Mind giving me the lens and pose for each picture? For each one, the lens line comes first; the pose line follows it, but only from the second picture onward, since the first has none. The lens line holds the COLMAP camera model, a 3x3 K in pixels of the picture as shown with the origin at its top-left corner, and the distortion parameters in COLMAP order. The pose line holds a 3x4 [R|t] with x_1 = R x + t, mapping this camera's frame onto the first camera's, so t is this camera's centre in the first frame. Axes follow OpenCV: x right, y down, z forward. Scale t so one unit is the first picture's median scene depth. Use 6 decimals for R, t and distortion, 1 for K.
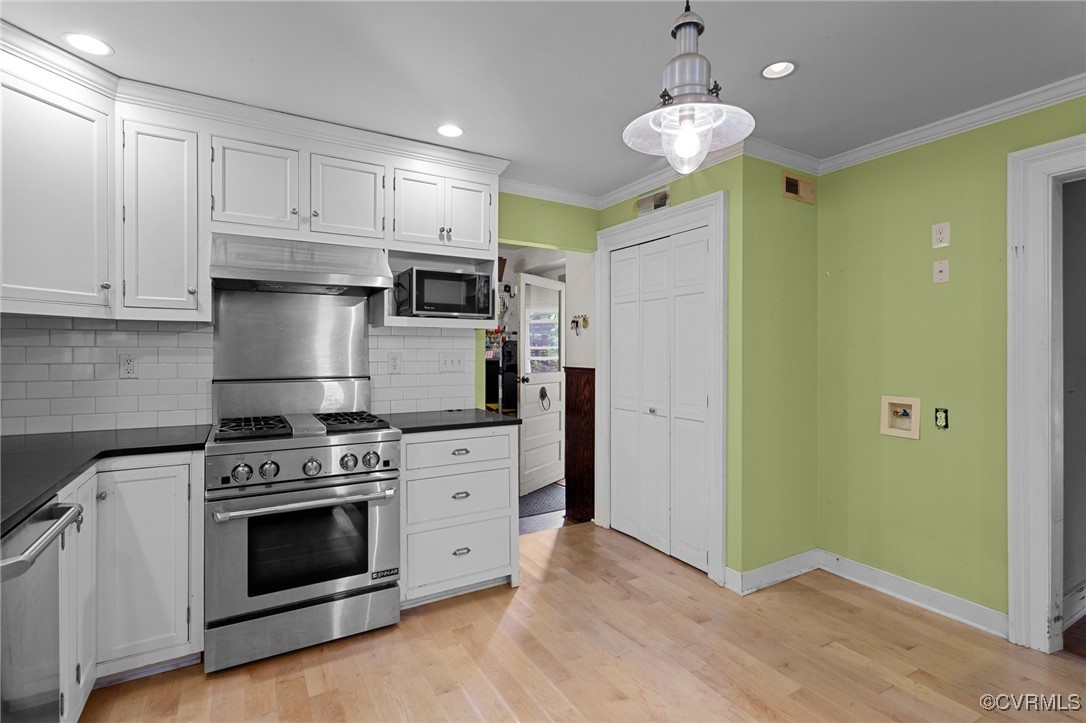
lens RADIAL K [[510.7, 0, 541.4], [0, 510.7, 357.8], [0, 0, 1]] dist [-0.000204, -0.000130]
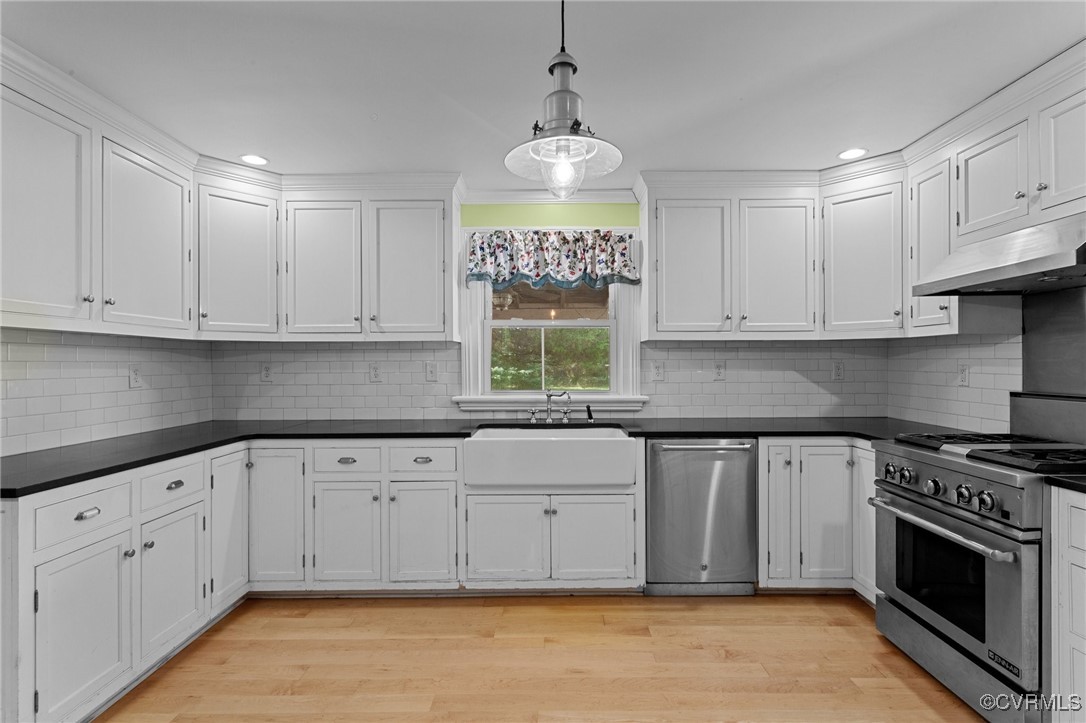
lens RADIAL K [[519.2, 0, 548.1], [0, 519.2, 362.1], [0, 0, 1]] dist [0.001284, 0.000668]
pose [[-0.506685, 0.000732, -0.862131, 0.769443], [-0.003337, 0.999990, 0.002811, -0.015388], [0.862125, 0.004302, -0.506678, 0.917596]]
